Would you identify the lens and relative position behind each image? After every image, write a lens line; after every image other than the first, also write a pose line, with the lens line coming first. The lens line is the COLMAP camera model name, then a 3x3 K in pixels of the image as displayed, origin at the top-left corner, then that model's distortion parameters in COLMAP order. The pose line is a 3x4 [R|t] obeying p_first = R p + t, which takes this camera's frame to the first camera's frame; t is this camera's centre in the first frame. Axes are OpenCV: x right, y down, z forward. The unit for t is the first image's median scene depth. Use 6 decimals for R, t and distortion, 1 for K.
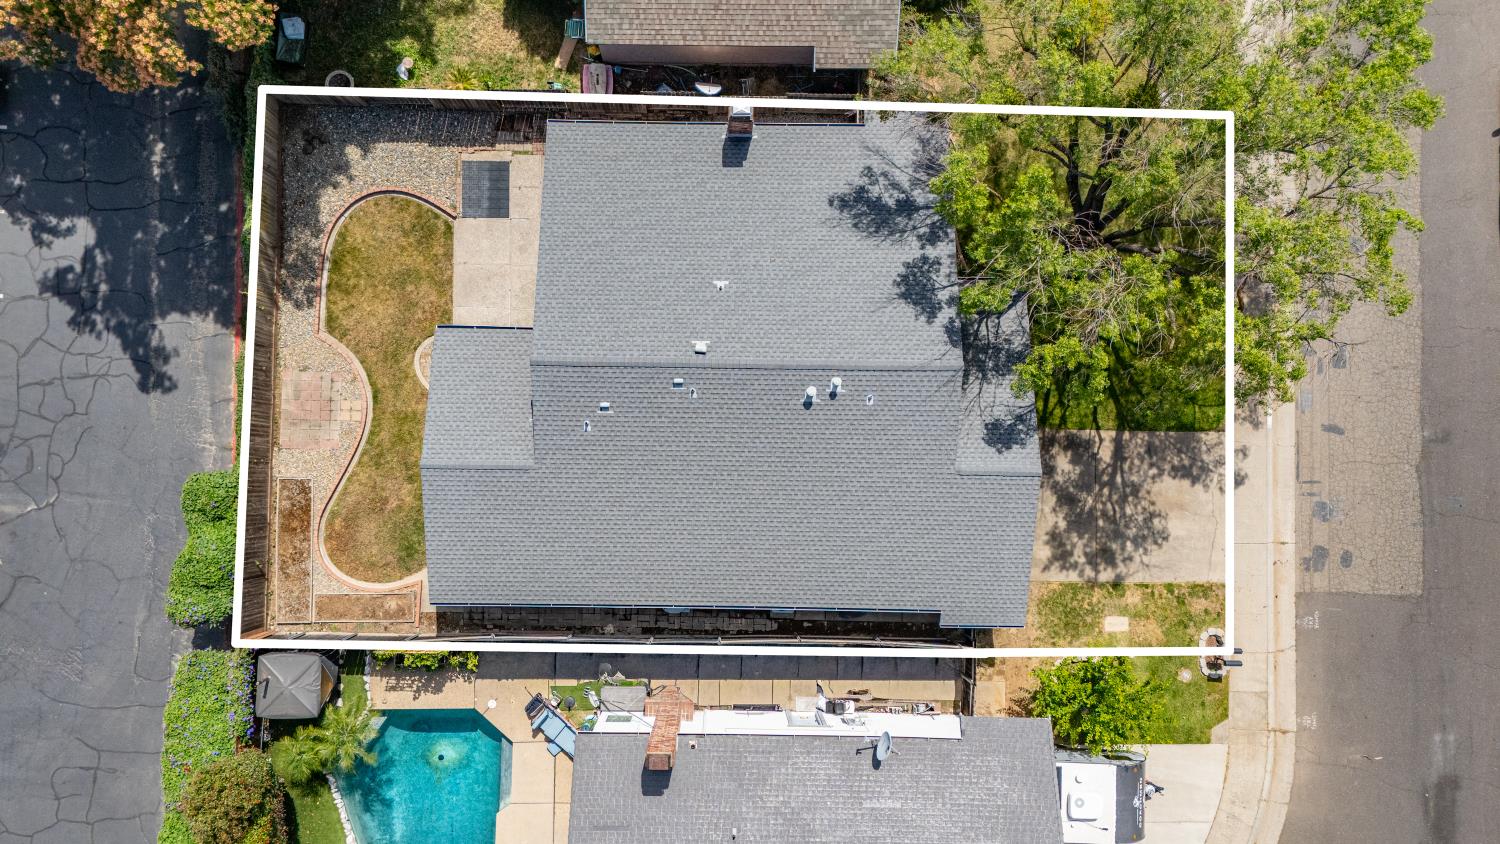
lens RADIAL K [[1090.9, 0, 750.0], [0, 1090.9, 422.0], [0, 0, 1]] dist [0.005024, 0.001893]
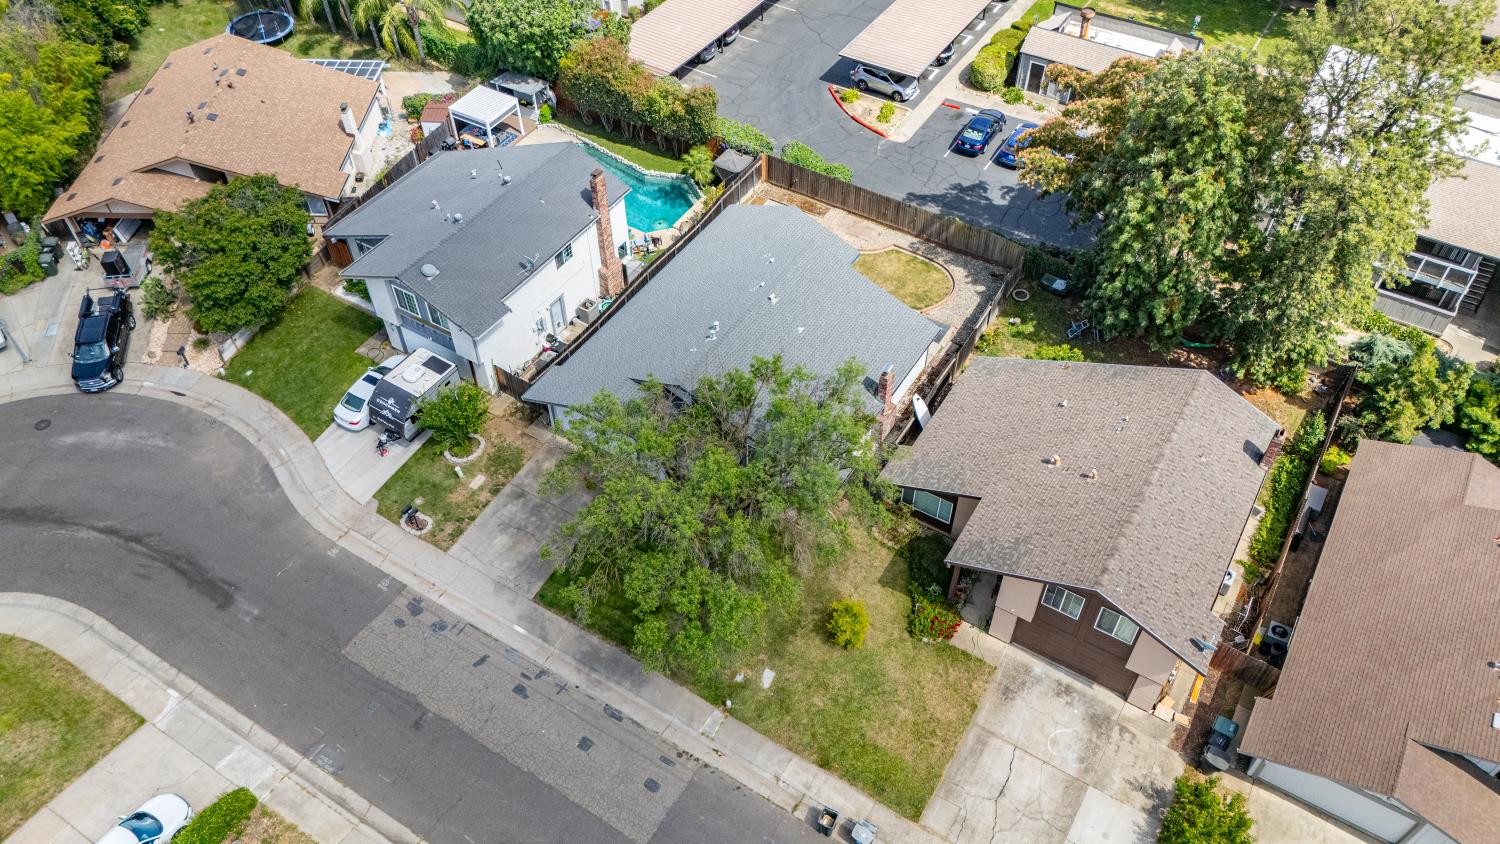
lens RADIAL K [[1090.9, 0, 750.0], [0, 1090.9, 422.0], [0, 0, 1]] dist [0.005024, 0.001893]
pose [[-0.515270, 0.634108, -0.576545, 0.940925], [-0.856612, -0.360090, 0.369529, -0.641595], [0.026714, 0.684282, 0.728728, -0.117736]]
